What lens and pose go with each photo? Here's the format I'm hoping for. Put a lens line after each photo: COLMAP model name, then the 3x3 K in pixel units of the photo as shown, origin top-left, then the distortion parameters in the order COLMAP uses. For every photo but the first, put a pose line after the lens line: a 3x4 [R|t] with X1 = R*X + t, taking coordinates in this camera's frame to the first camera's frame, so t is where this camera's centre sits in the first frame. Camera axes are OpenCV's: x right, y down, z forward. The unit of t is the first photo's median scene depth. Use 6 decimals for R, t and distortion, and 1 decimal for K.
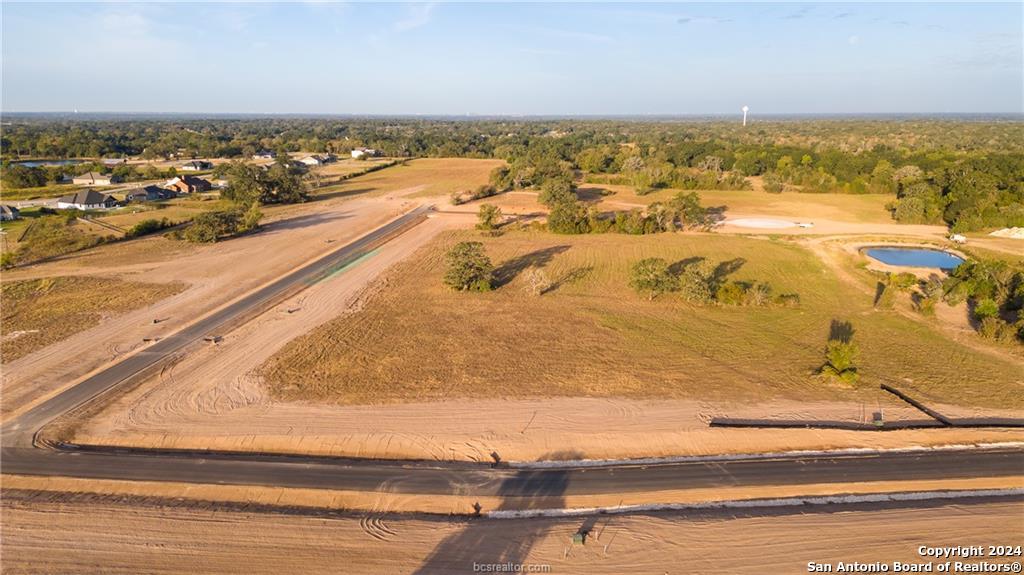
lens RADIAL K [[711.5, 0, 513.3], [0, 711.5, 285.9], [0, 0, 1]] dist [0.073666, -0.065652]
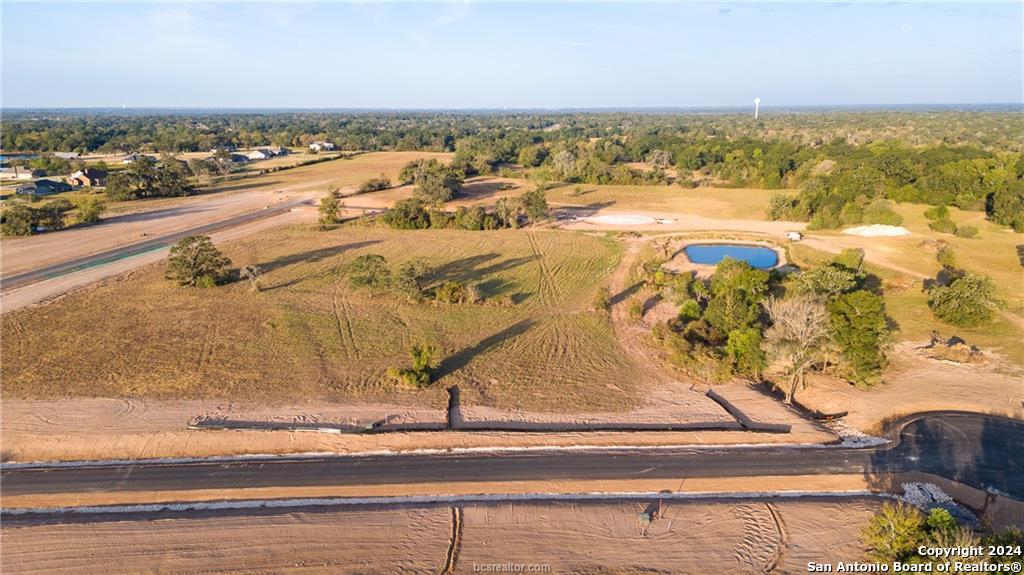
lens RADIAL K [[711.5, 0, 511.2], [0, 711.5, 284.3], [0, 0, 1]] dist [0.073666, -0.065652]
pose [[0.998490, 0.008574, -0.054258, 0.279768], [-0.008206, 0.999942, 0.006999, -0.004236], [0.054315, -0.006543, 0.998502, 0.015400]]
